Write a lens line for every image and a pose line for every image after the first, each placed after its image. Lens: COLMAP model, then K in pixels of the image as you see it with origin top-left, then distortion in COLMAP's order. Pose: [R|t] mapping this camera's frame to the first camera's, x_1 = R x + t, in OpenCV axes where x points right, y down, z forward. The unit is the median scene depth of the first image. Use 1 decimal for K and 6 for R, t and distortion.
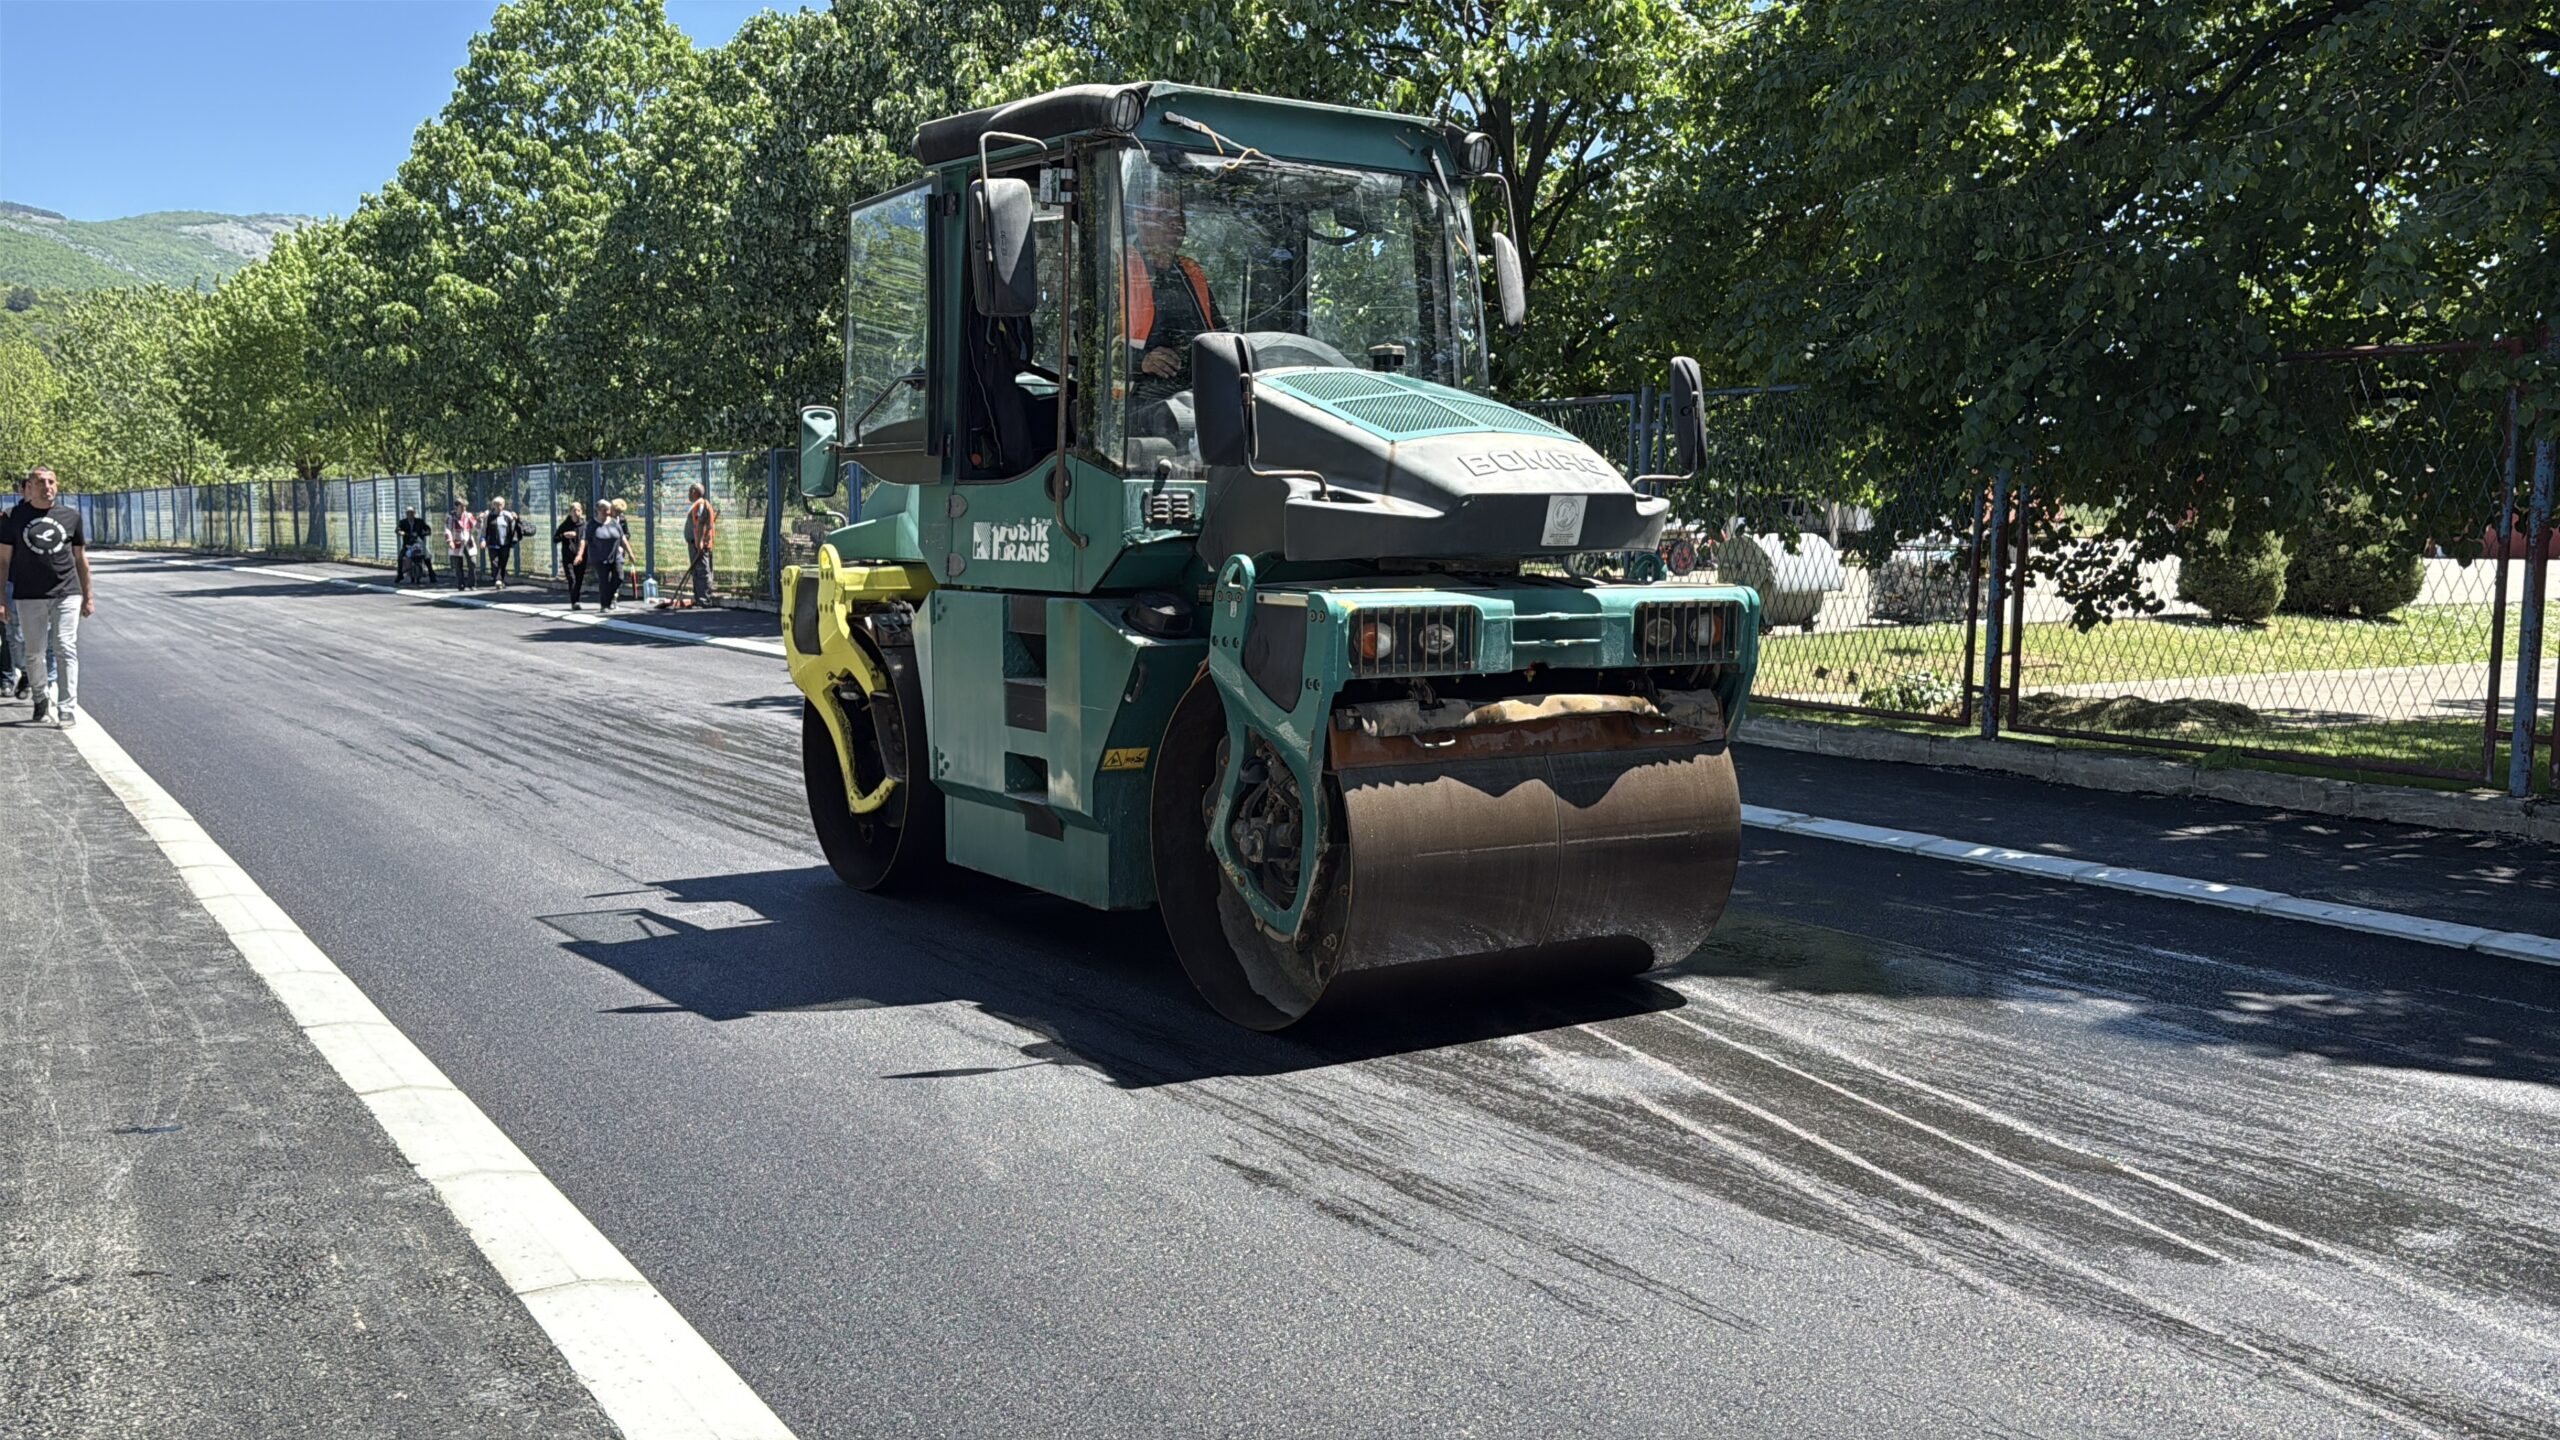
lens RADIAL K [[2176.8, 0, 1365.8], [0, 2176.8, 721.7], [0, 0, 1]] dist [0.073316, -0.144383]
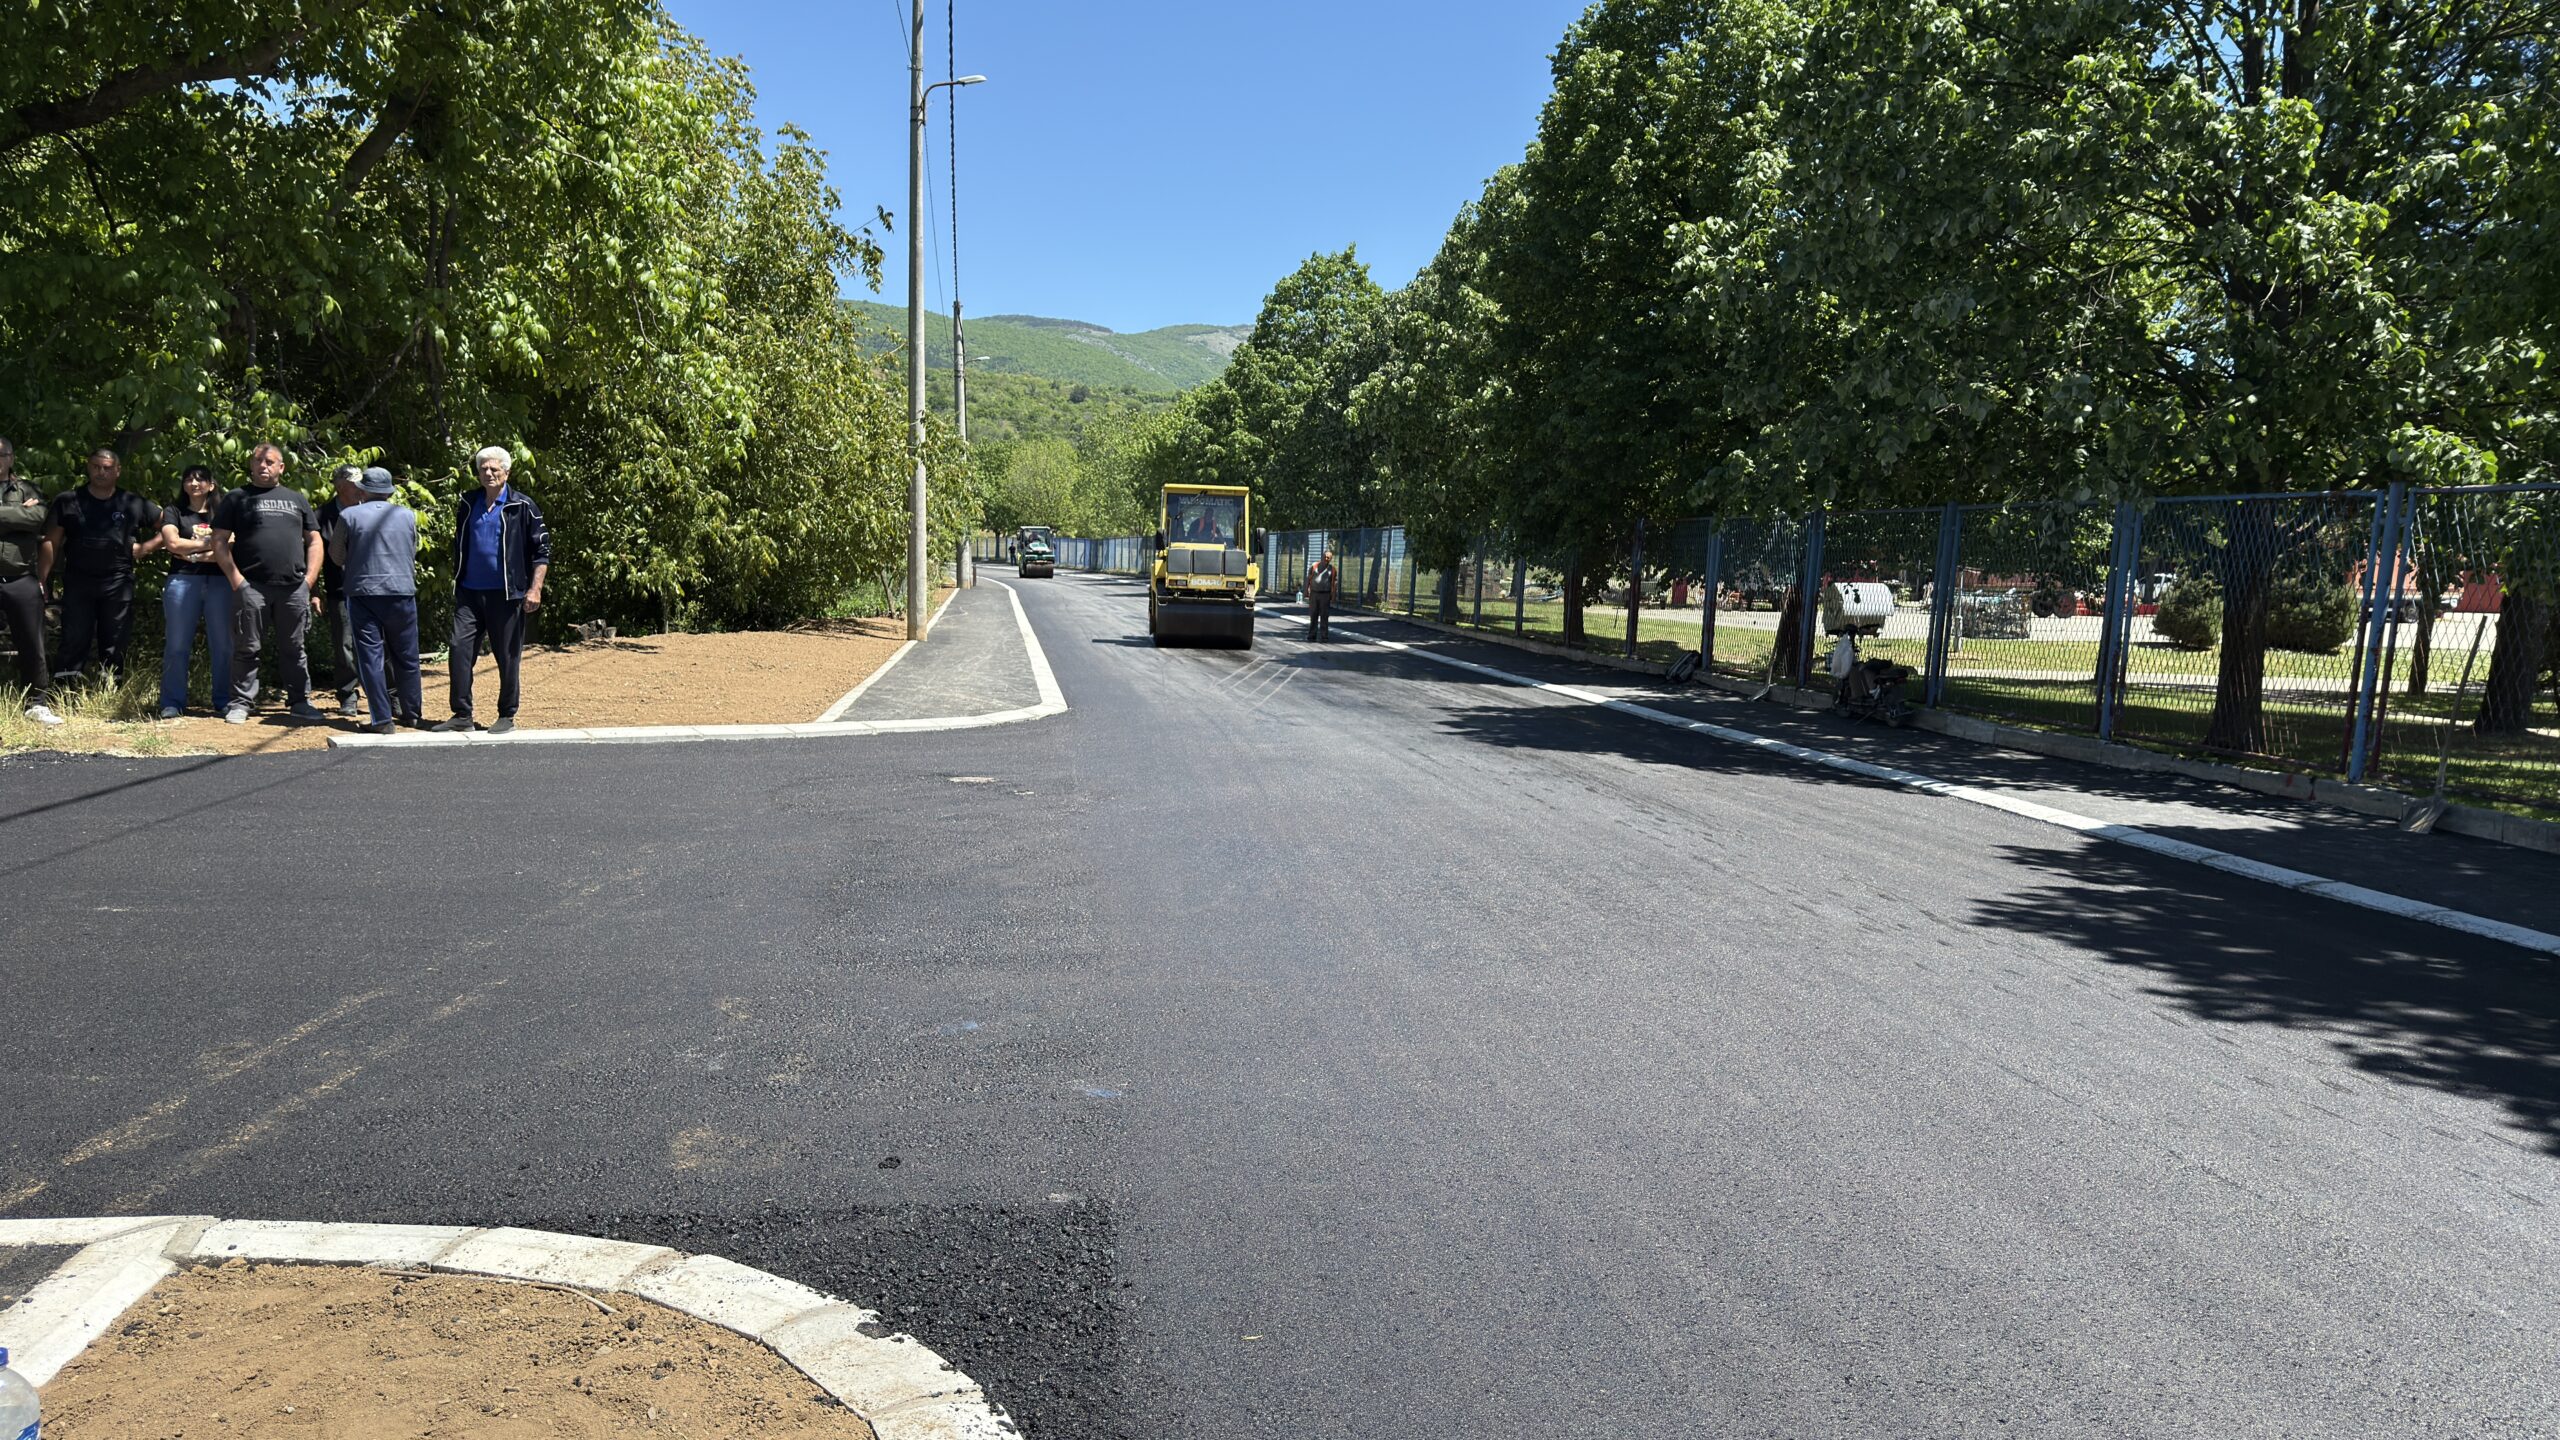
lens RADIAL K [[1829.4, 0, 1275.9], [0, 1829.4, 730.1], [0, 0, 1]] dist [0.020951, -0.010916]
pose [[0.905650, 0.063419, -0.419257, 1.254719], [-0.064877, 0.997835, 0.010796, 0.150462], [0.419034, 0.017423, 0.907803, -1.787187]]
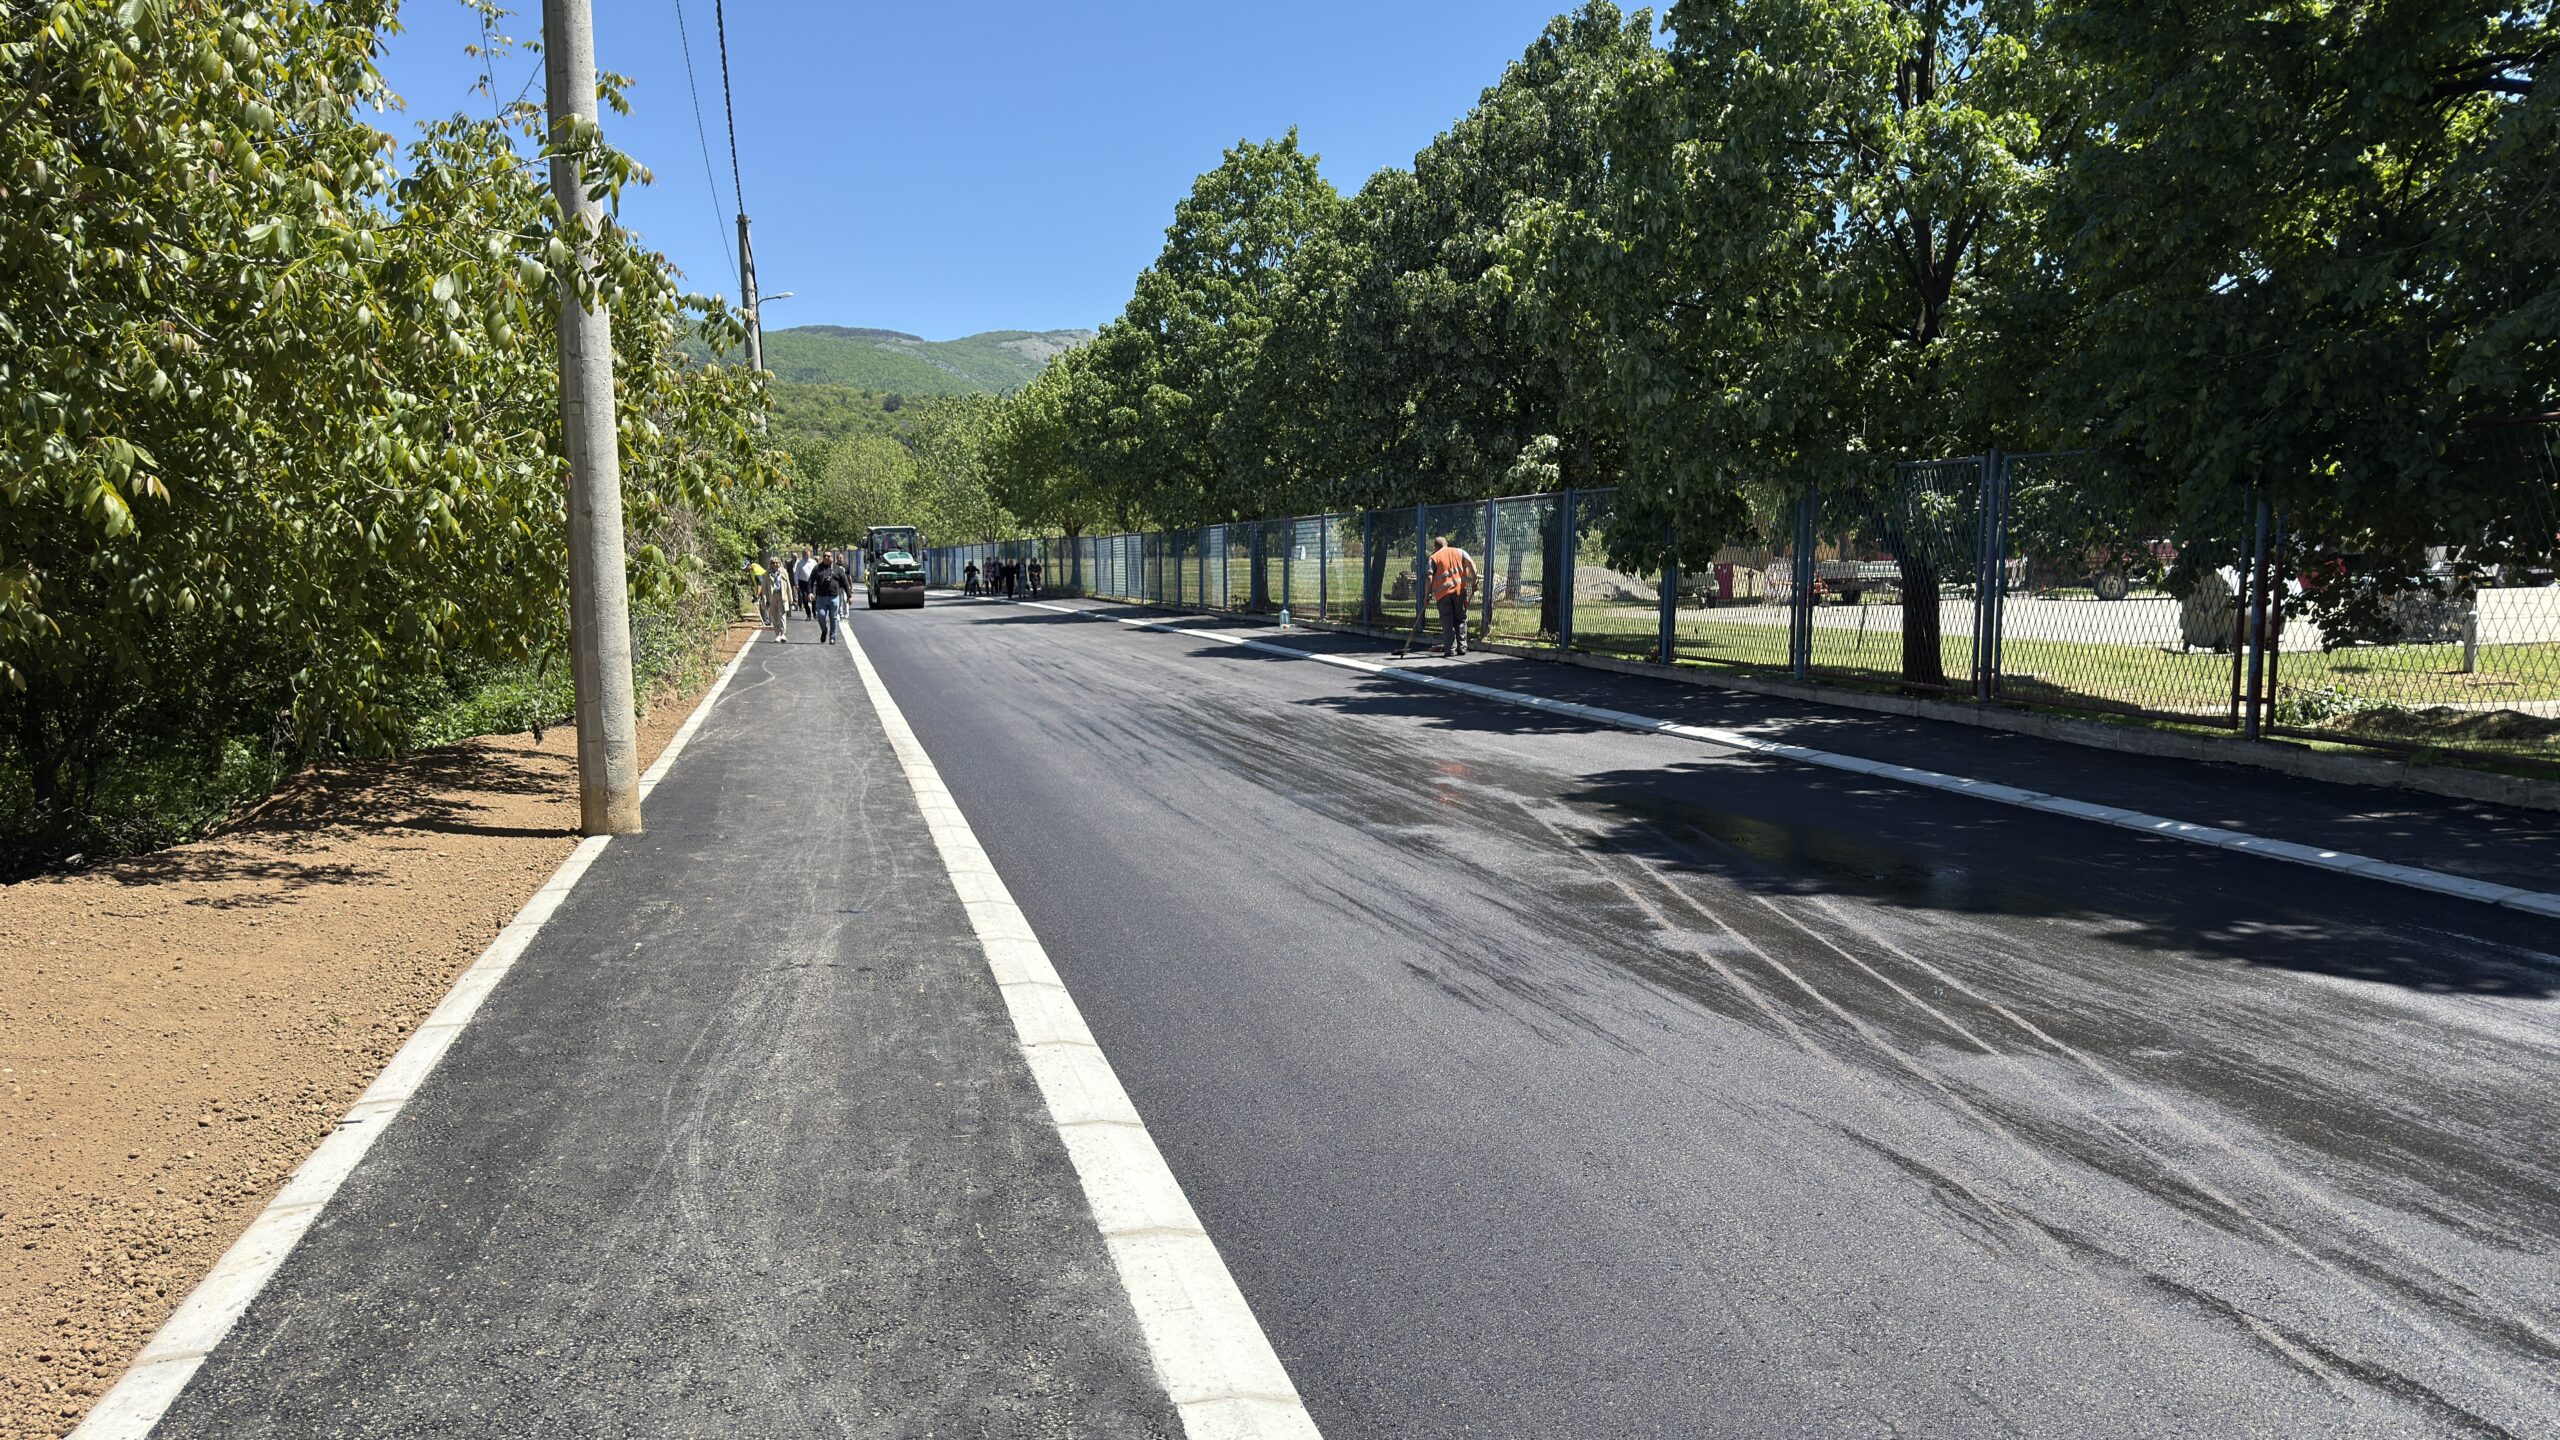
lens RADIAL K [[1829.4, 0, 1311.6], [0, 1829.4, 788.9], [0, 0, 1]] dist [0.020951, -0.010916]
pose [[0.947492, 0.026860, -0.318649, 0.162445], [-0.015883, 0.999189, 0.036997, 0.007420], [0.319384, -0.029993, 0.947151, -0.188297]]
